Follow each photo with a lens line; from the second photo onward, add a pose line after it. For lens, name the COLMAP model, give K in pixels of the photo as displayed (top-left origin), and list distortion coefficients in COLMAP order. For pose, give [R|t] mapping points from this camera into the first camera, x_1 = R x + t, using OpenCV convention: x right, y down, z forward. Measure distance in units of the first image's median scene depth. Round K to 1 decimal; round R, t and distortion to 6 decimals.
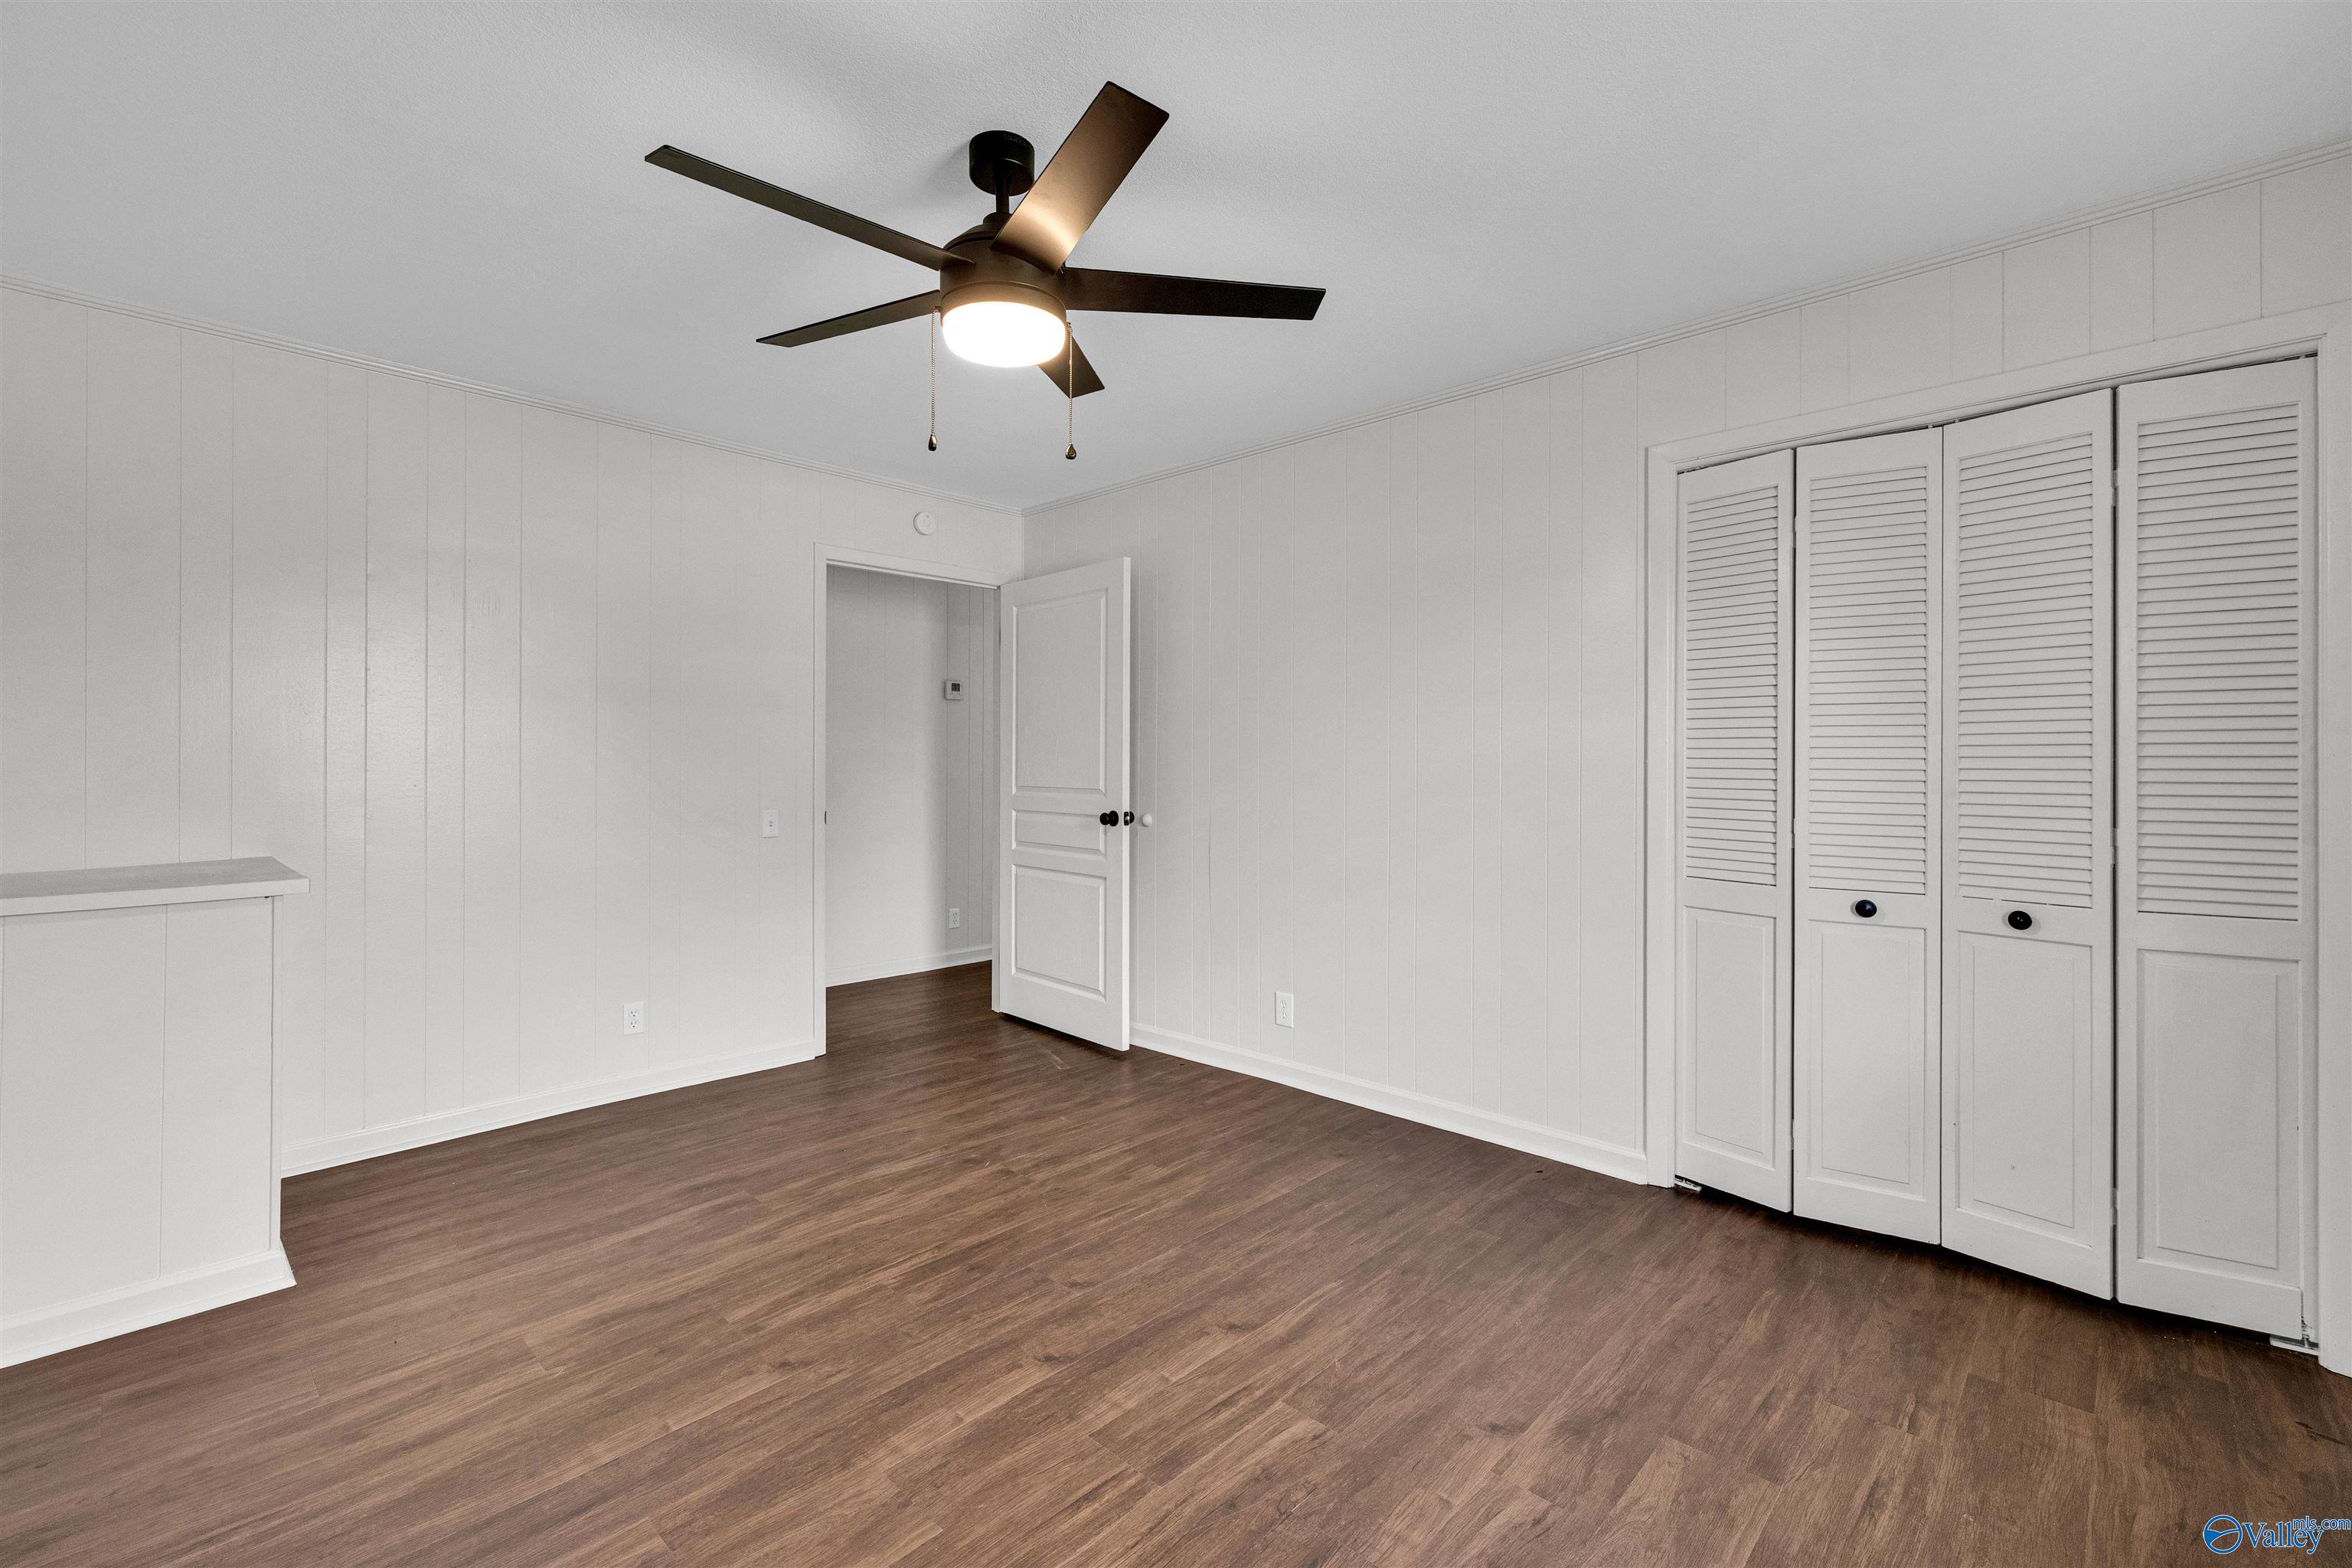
lens RADIAL K [[1006.4, 0, 1159.8], [0, 1006.4, 776.8], [0, 0, 1]] dist [-0.001880, -0.000103]
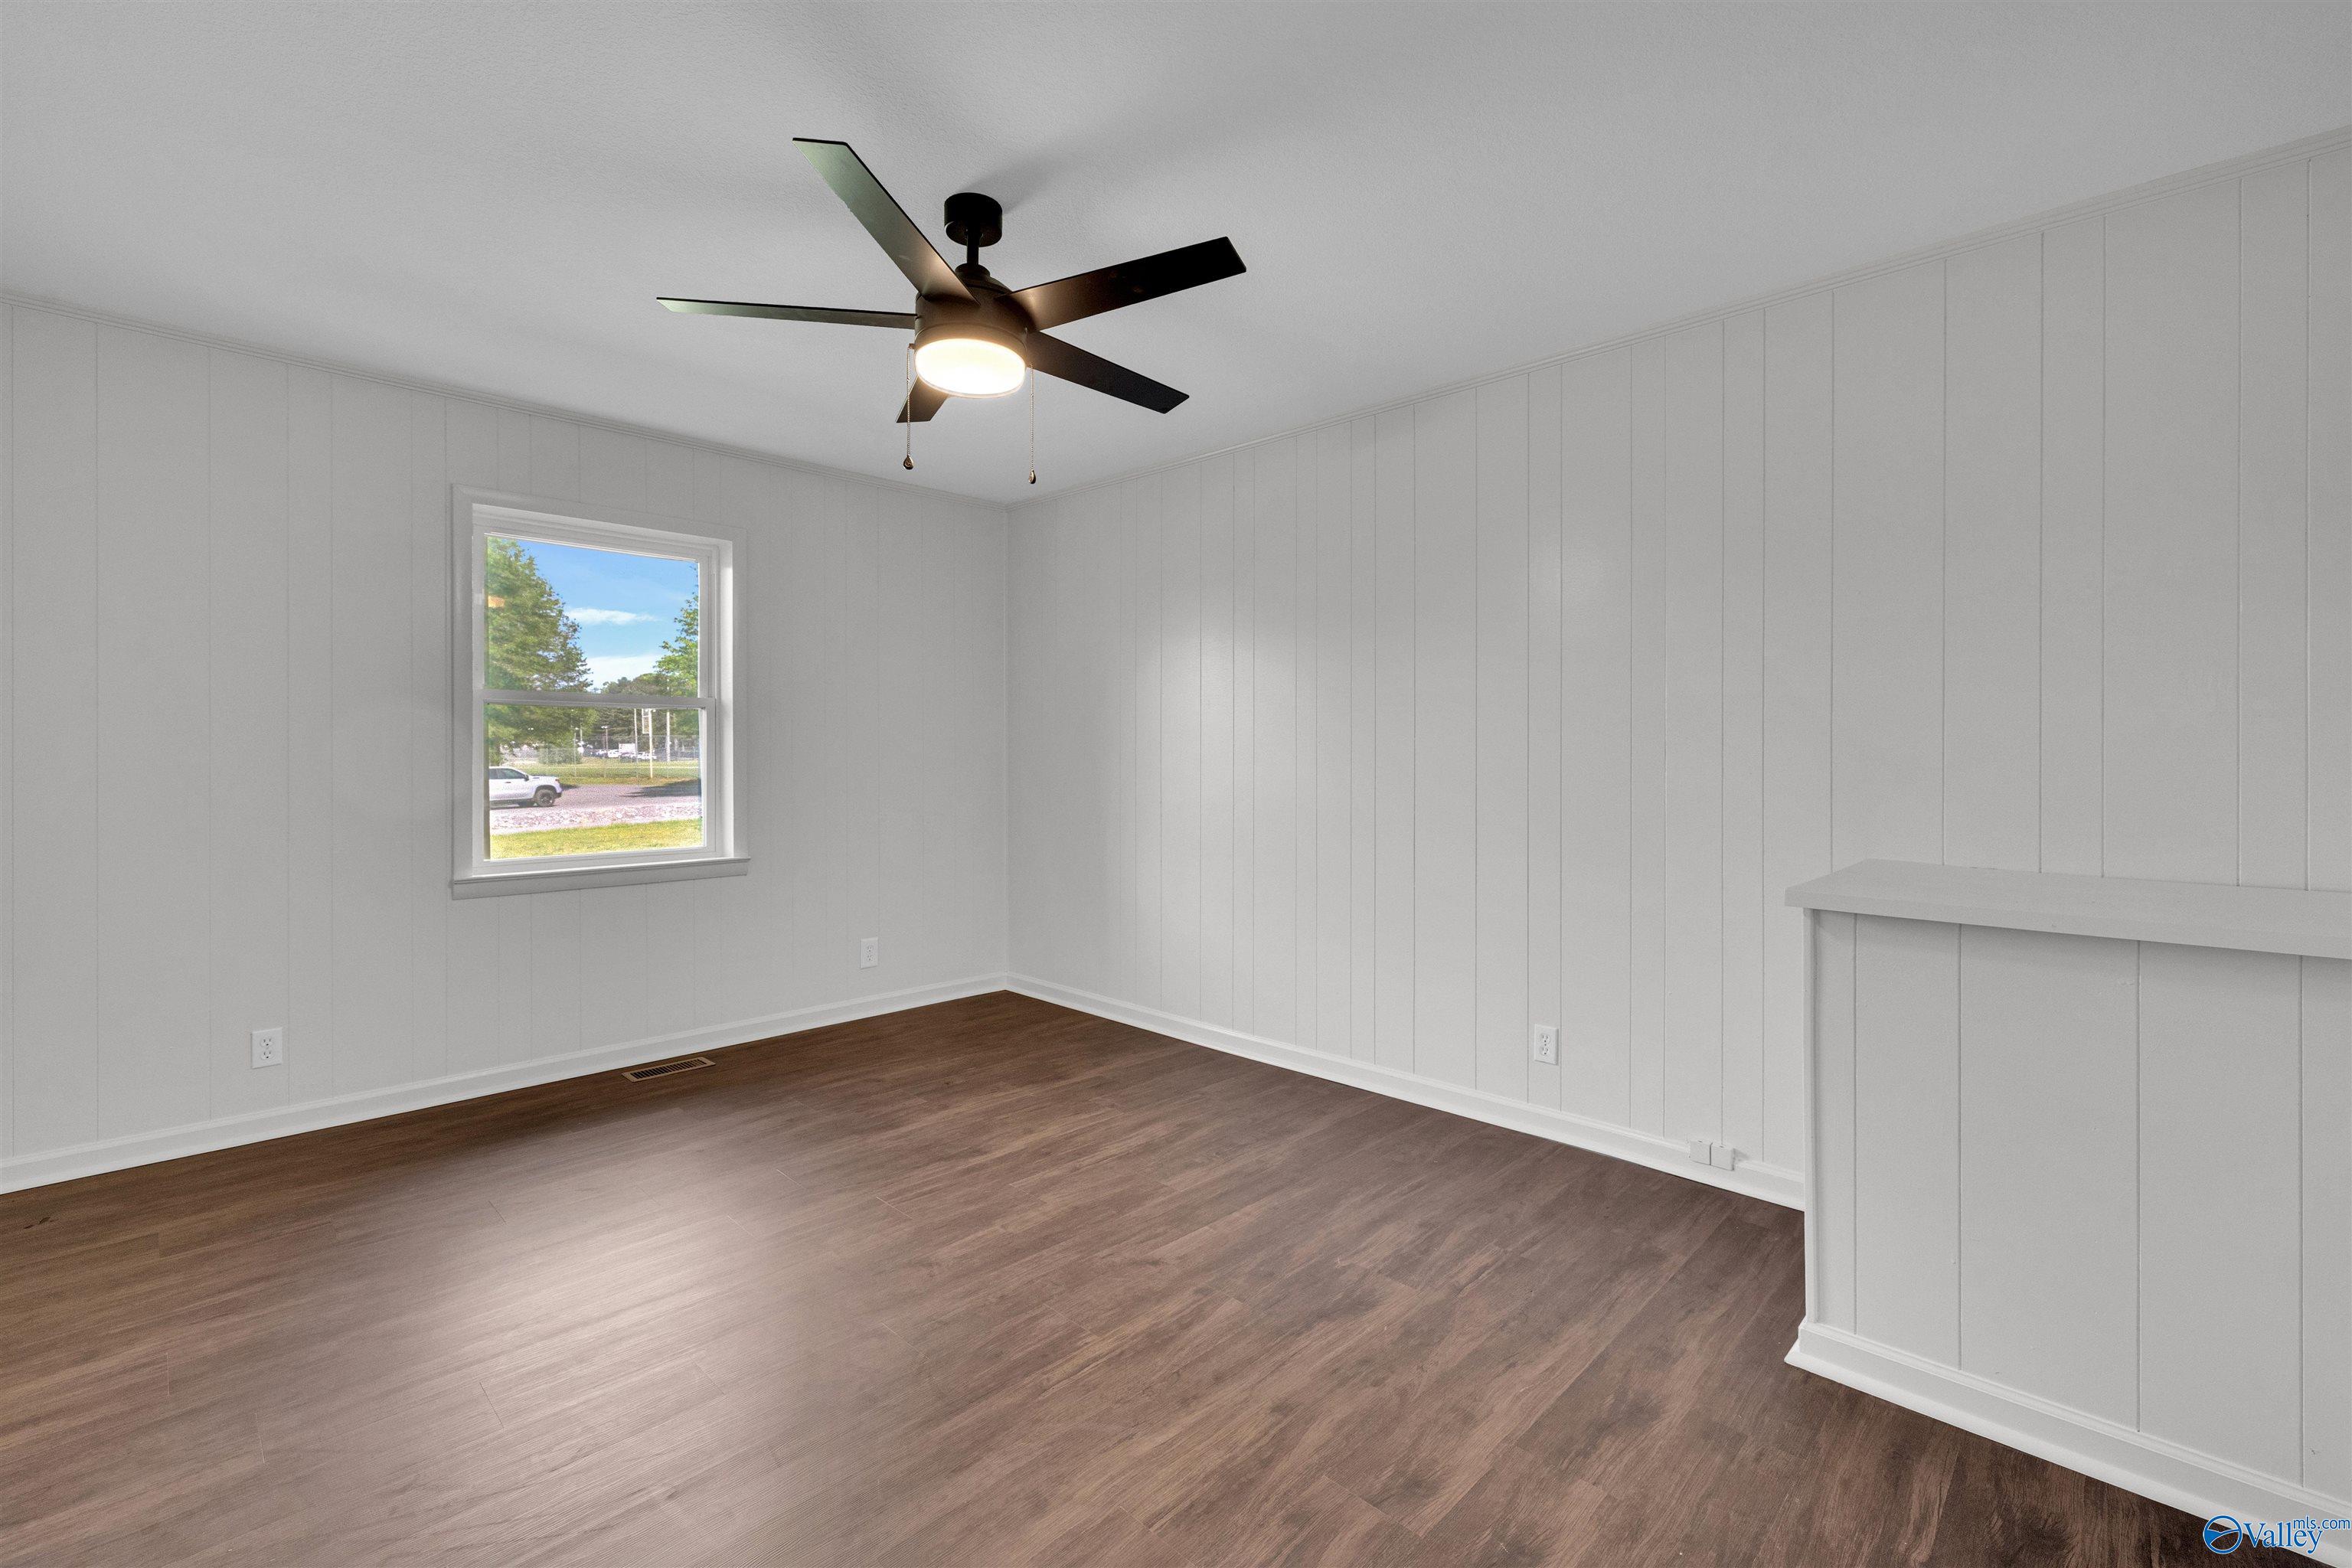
lens RADIAL K [[1006.4, 0, 1159.8], [0, 1006.4, 776.8], [0, 0, 1]] dist [-0.001880, -0.000103]
pose [[-0.999946, -0.004664, 0.009271, -0.357589], [-0.004401, 0.999593, 0.028203, -0.014016], [-0.009398, 0.028161, -0.999559, 1.989147]]
